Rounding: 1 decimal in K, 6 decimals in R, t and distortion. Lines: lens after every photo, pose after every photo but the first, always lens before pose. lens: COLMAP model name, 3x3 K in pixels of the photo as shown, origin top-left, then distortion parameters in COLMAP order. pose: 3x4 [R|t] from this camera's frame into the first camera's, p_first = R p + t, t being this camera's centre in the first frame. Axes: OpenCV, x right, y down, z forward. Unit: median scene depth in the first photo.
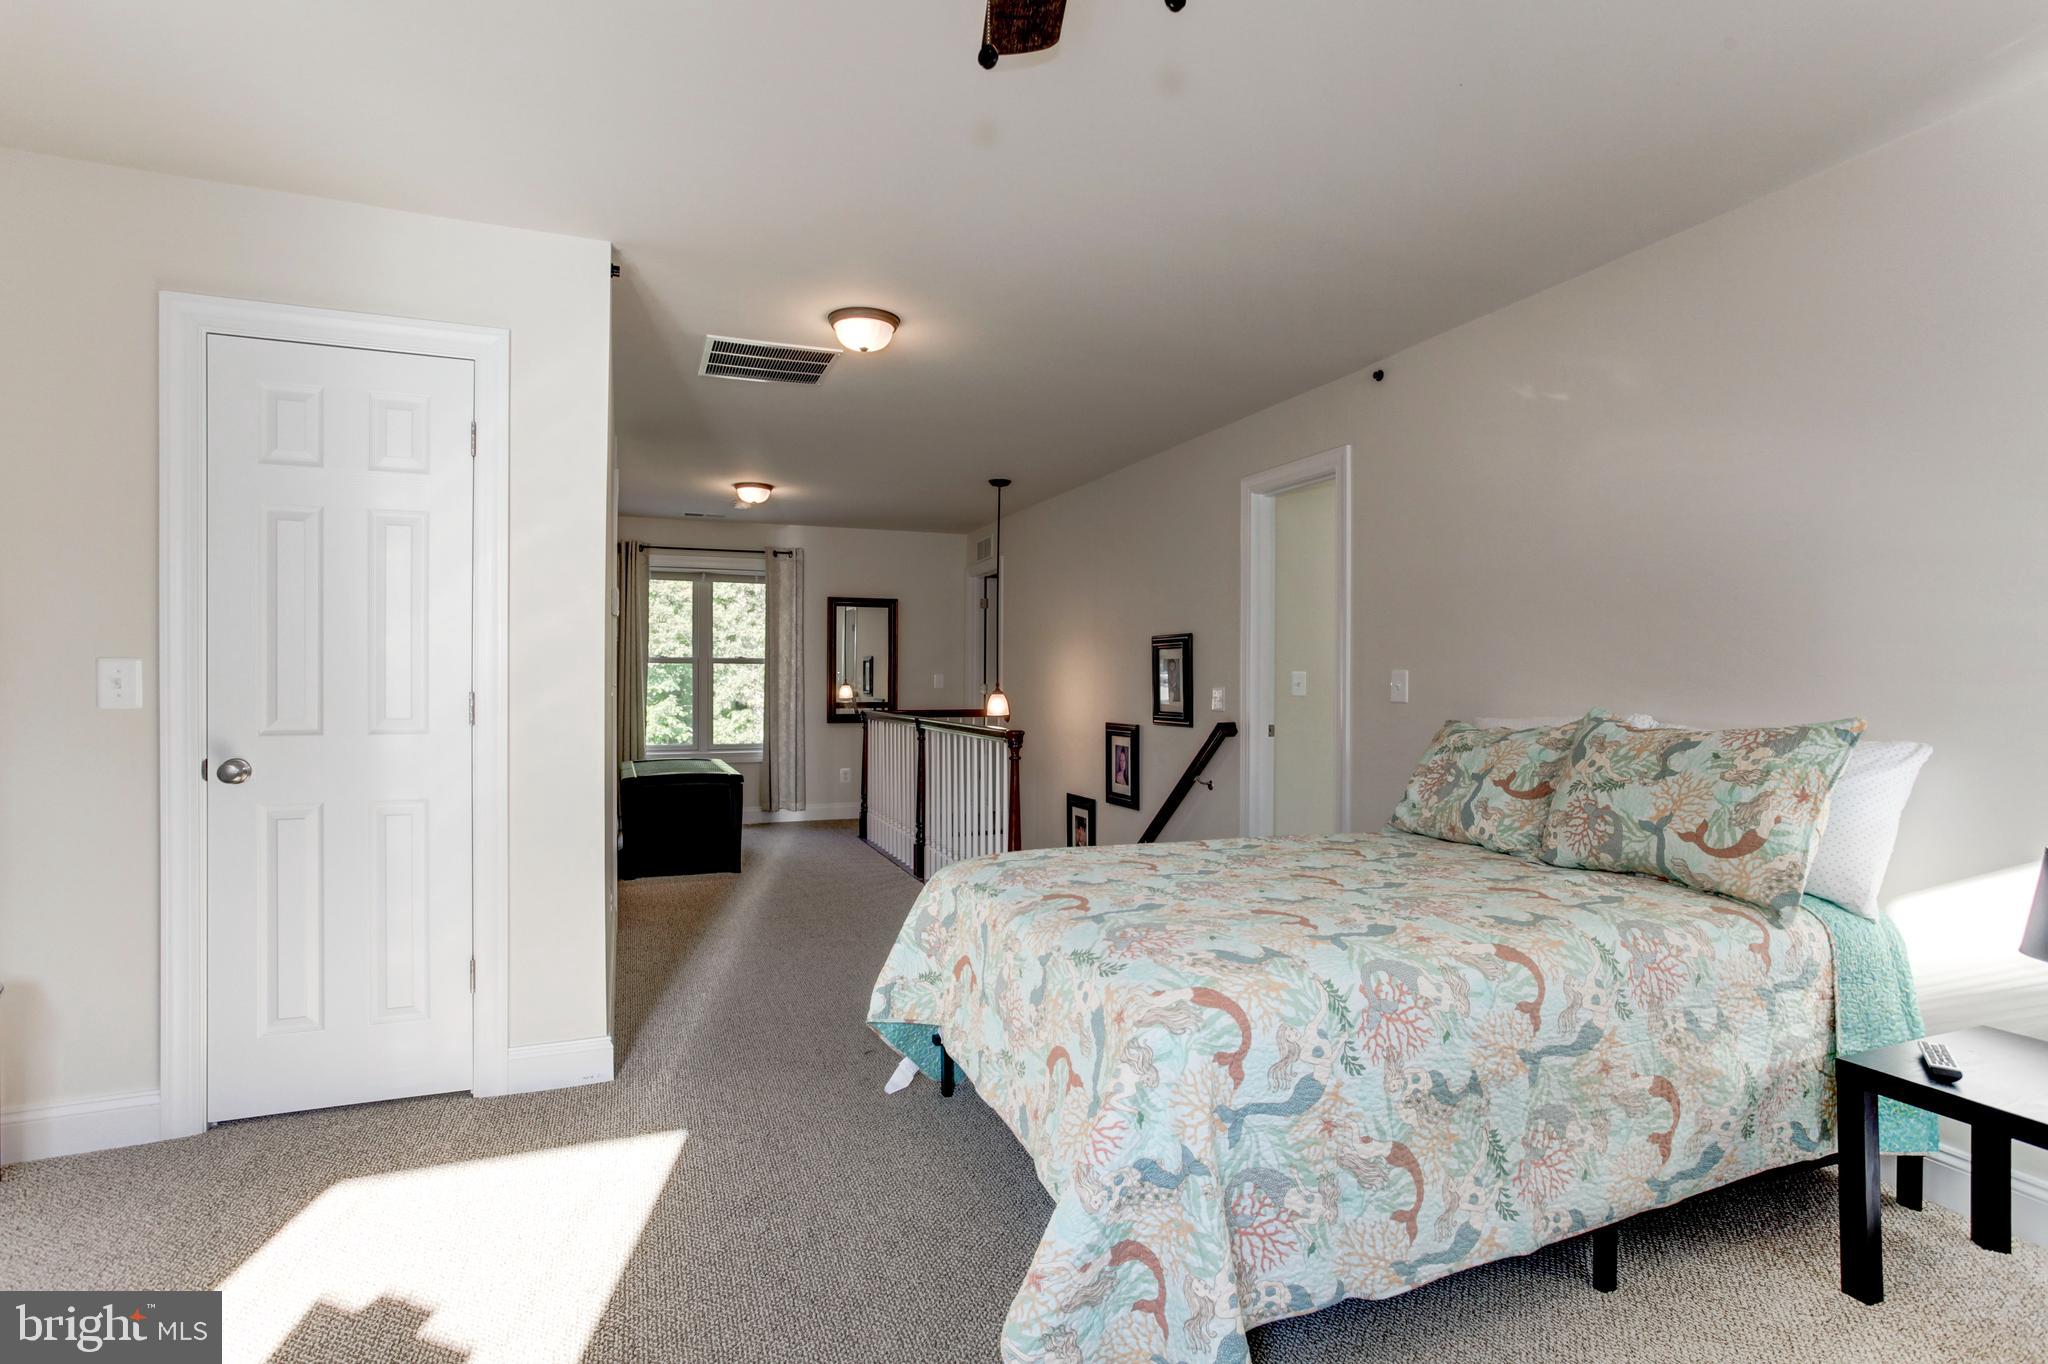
lens RADIAL K [[1043.6, 0, 1021.2], [0, 1043.6, 678.9], [0, 0, 1]] dist [0.000950, 0.001997]
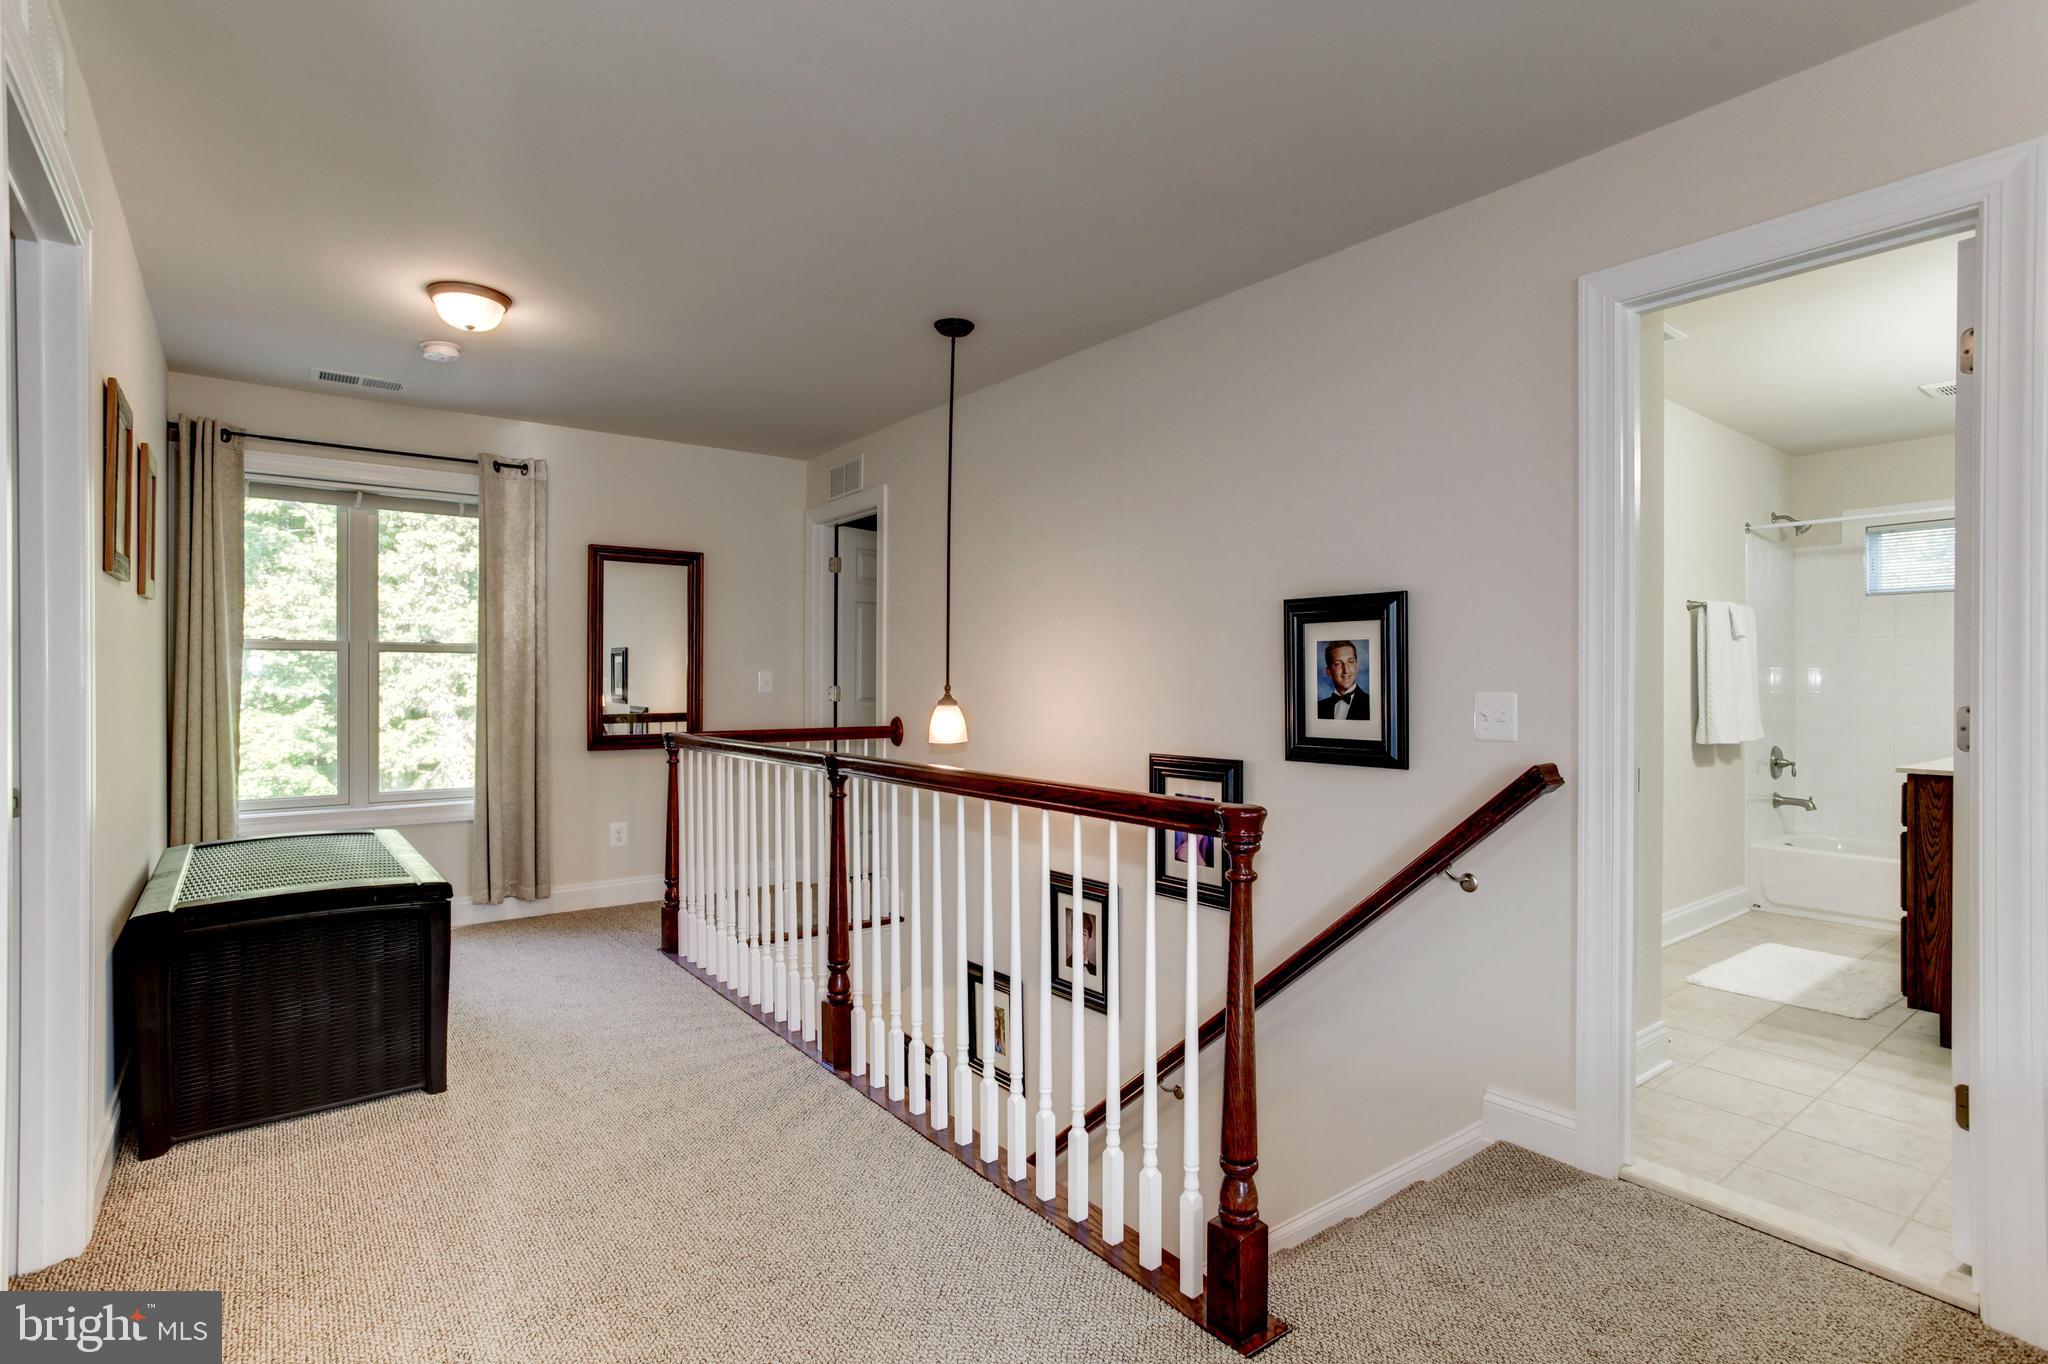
lens RADIAL K [[1043.6, 0, 1021.2], [0, 1043.6, 678.9], [0, 0, 1]] dist [0.000950, 0.001997]
pose [[0.965103, -0.003909, 0.261840, -0.104150], [0.003503, 0.999992, 0.002016, -0.000315], [-0.261846, -0.001028, 0.965109, 0.351678]]
